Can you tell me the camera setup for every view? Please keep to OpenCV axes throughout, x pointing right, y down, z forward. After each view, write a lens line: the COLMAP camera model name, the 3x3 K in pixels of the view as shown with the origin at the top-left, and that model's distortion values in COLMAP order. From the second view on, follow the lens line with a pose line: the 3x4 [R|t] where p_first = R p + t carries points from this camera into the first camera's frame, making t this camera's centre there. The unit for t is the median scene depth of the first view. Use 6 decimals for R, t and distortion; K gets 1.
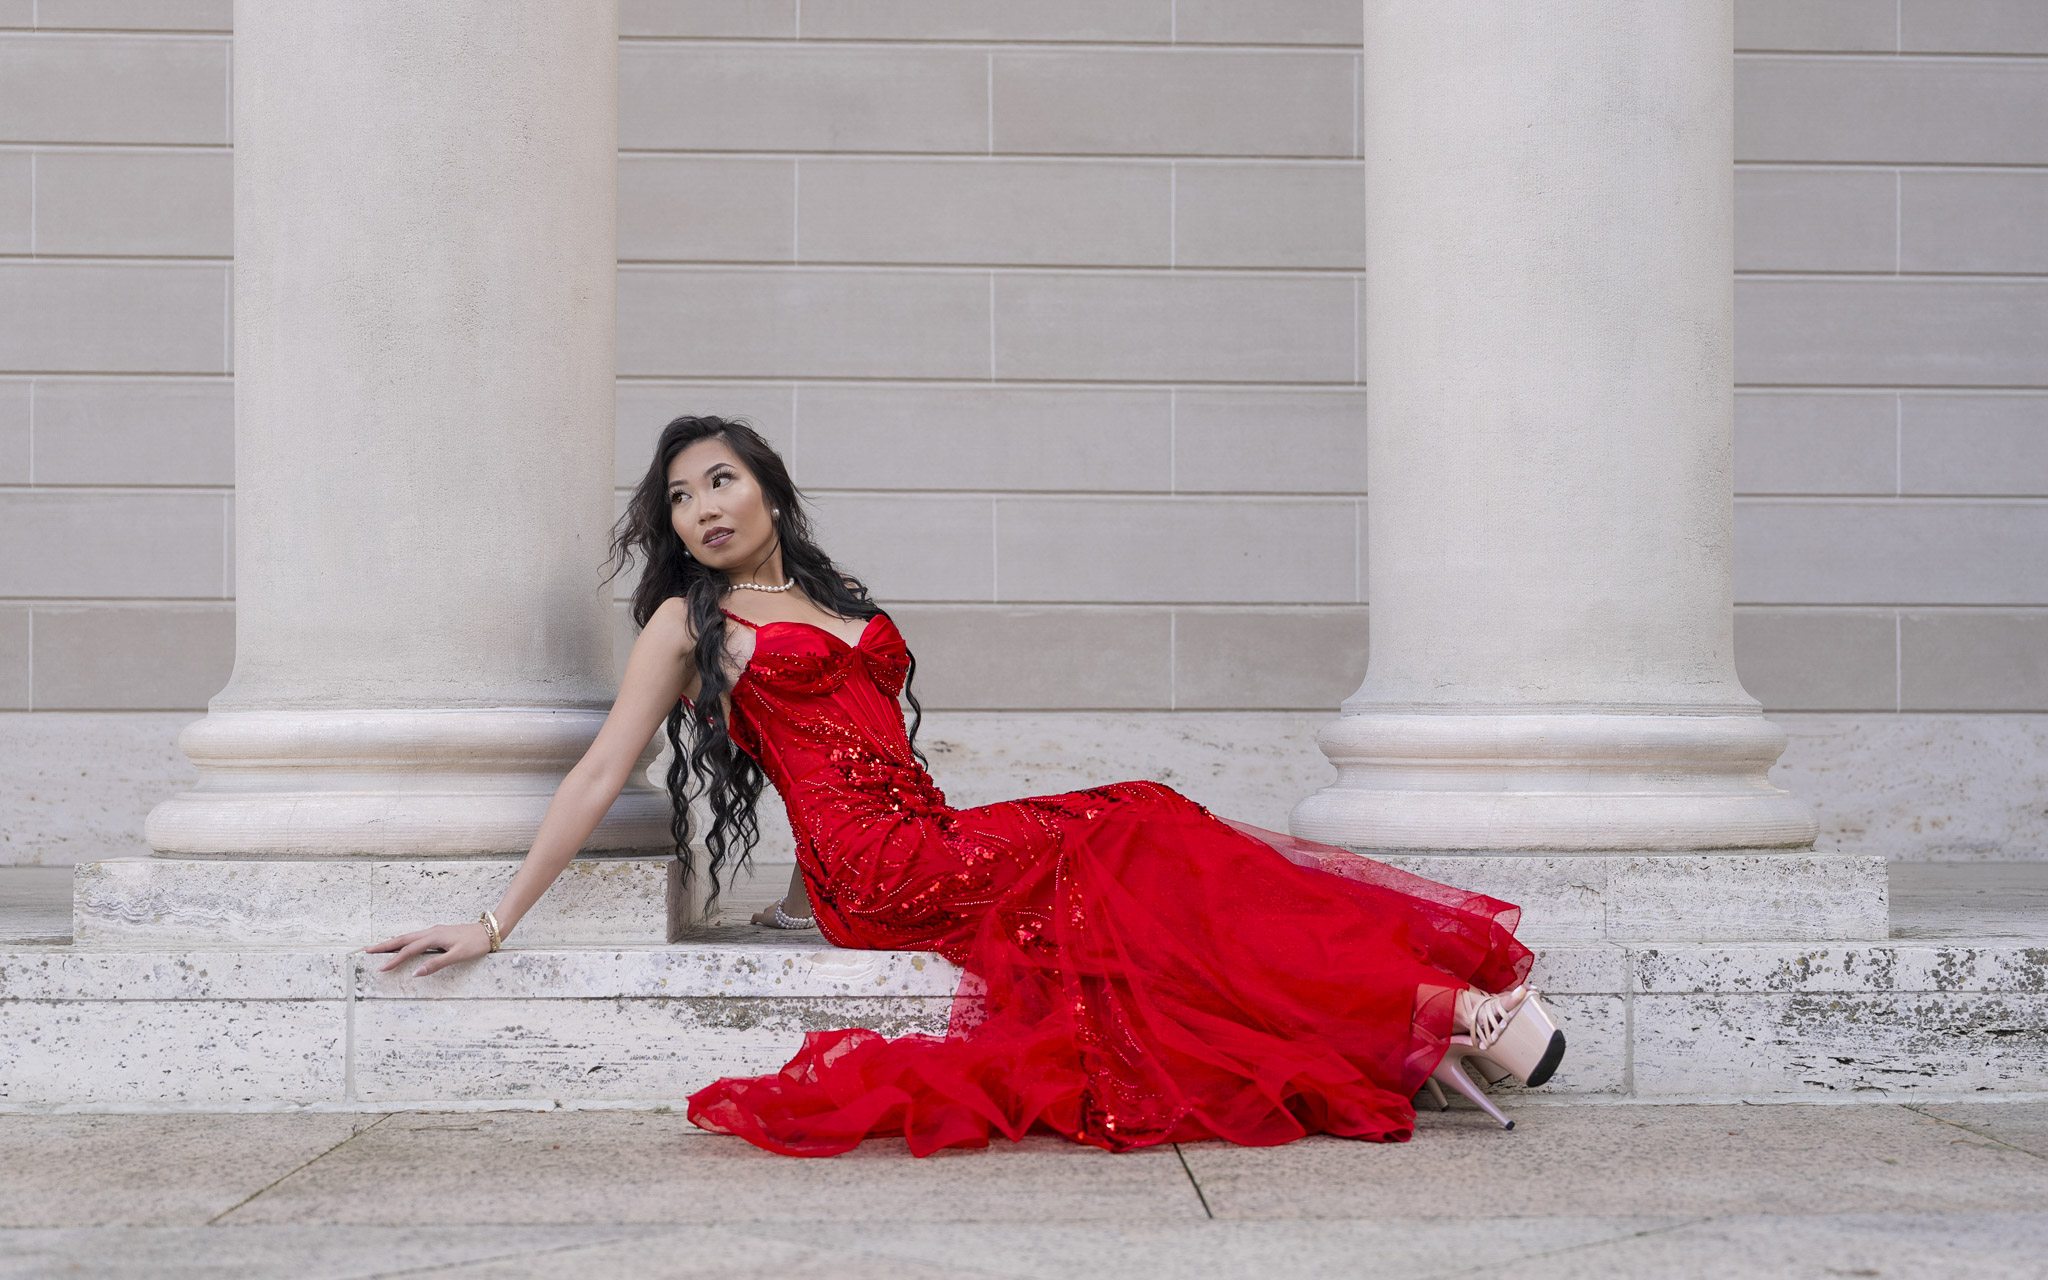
lens RADIAL K [[3018.2, 0, 1024.0], [0, 3018.2, 640.0], [0, 0, 1]] dist [-0.018037, -0.029748]
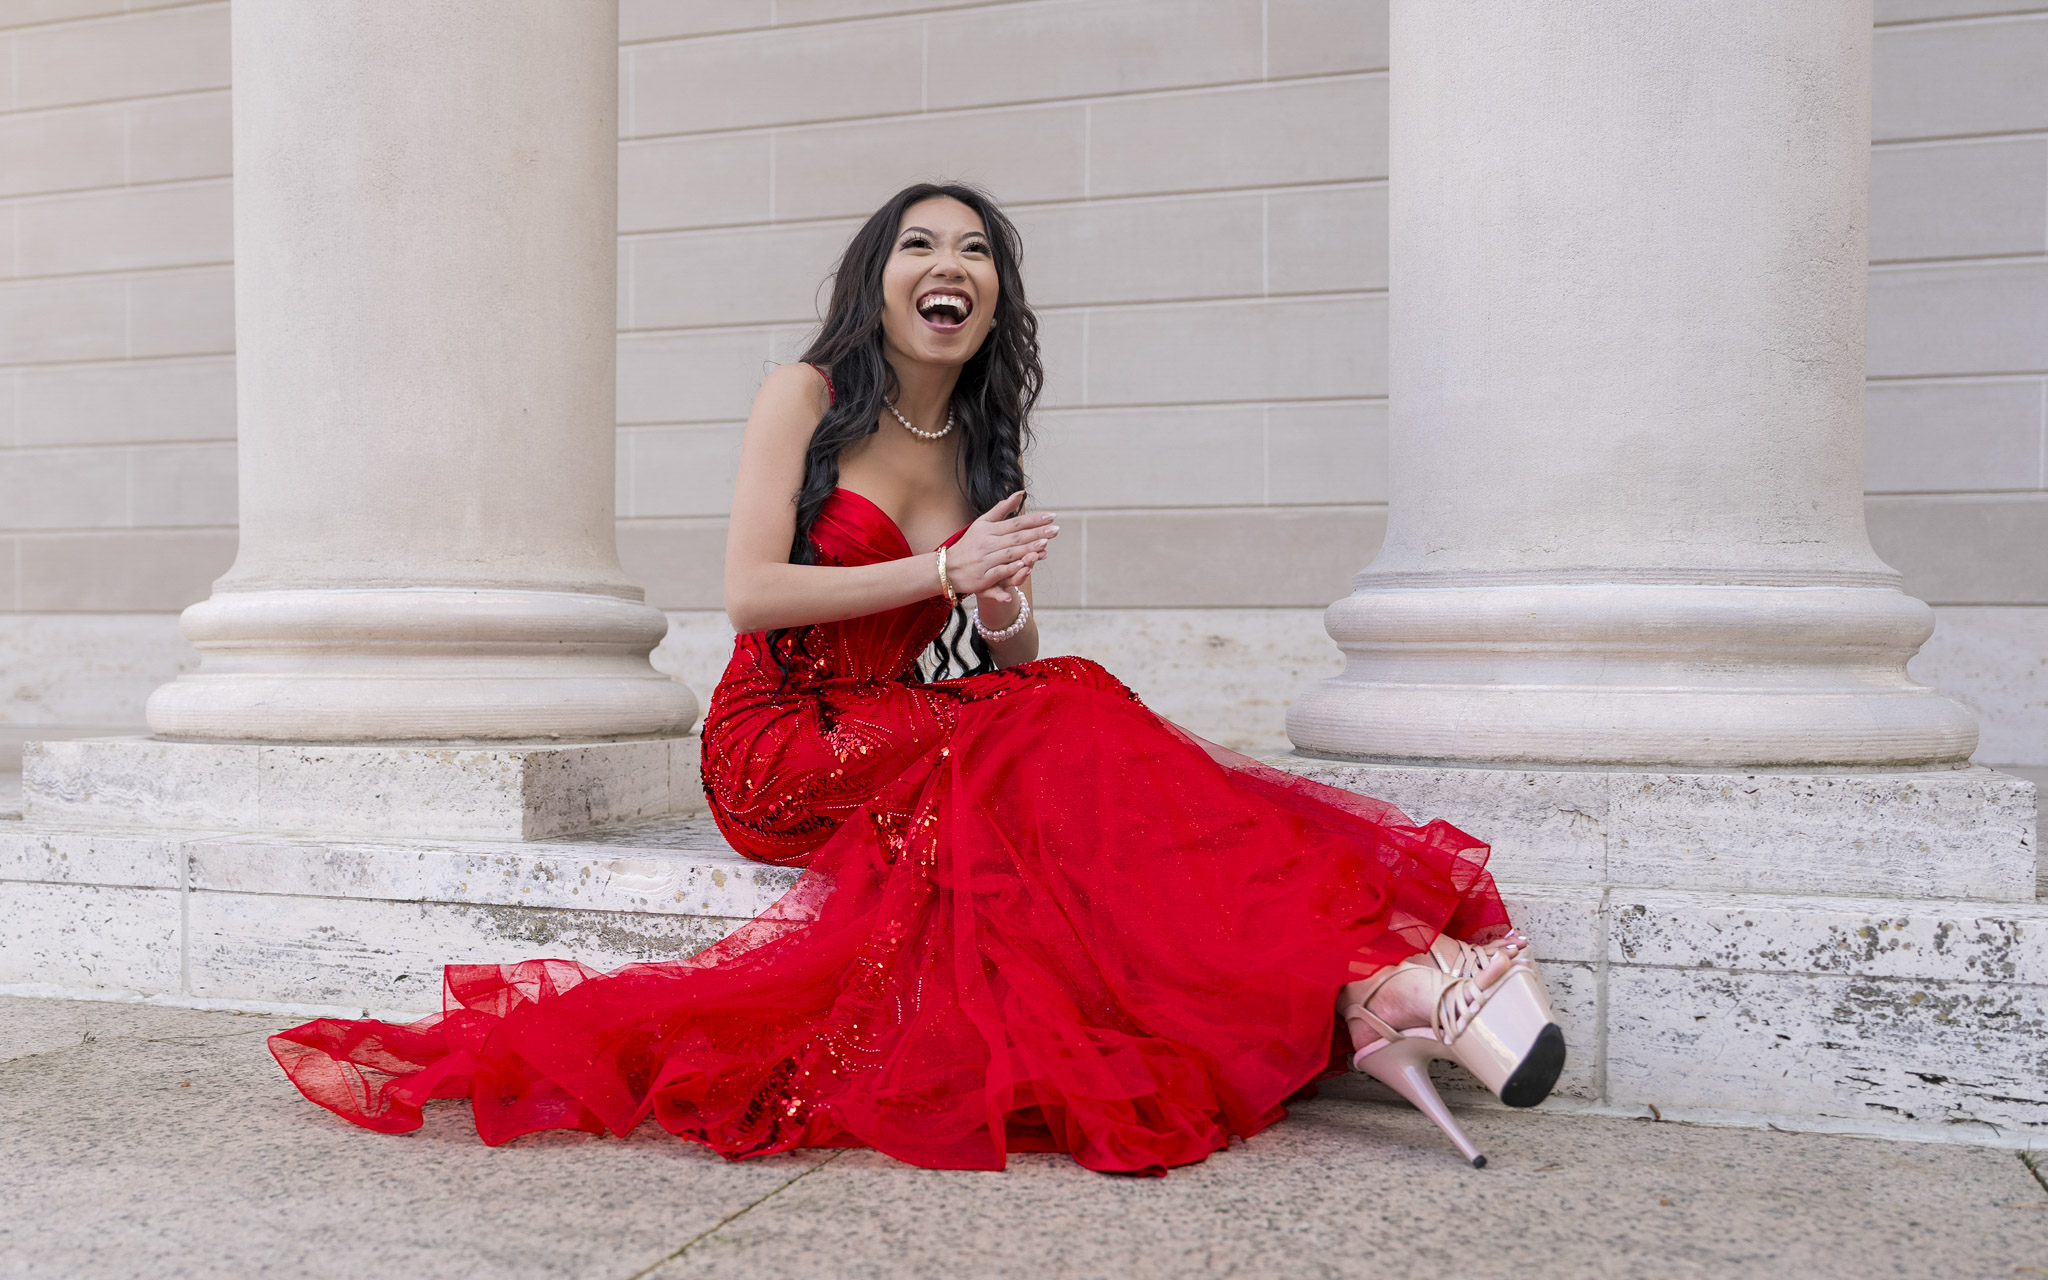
lens RADIAL K [[1886.7, 0, 1022.8], [0, 1886.7, 695.6], [0, 0, 1]] dist [-0.009698, -0.004304]
pose [[0.931141, 0.011086, -0.364492, 0.234491], [0.009122, 0.998517, 0.053674, 0.027193], [0.364546, -0.053303, 0.929658, 0.528619]]
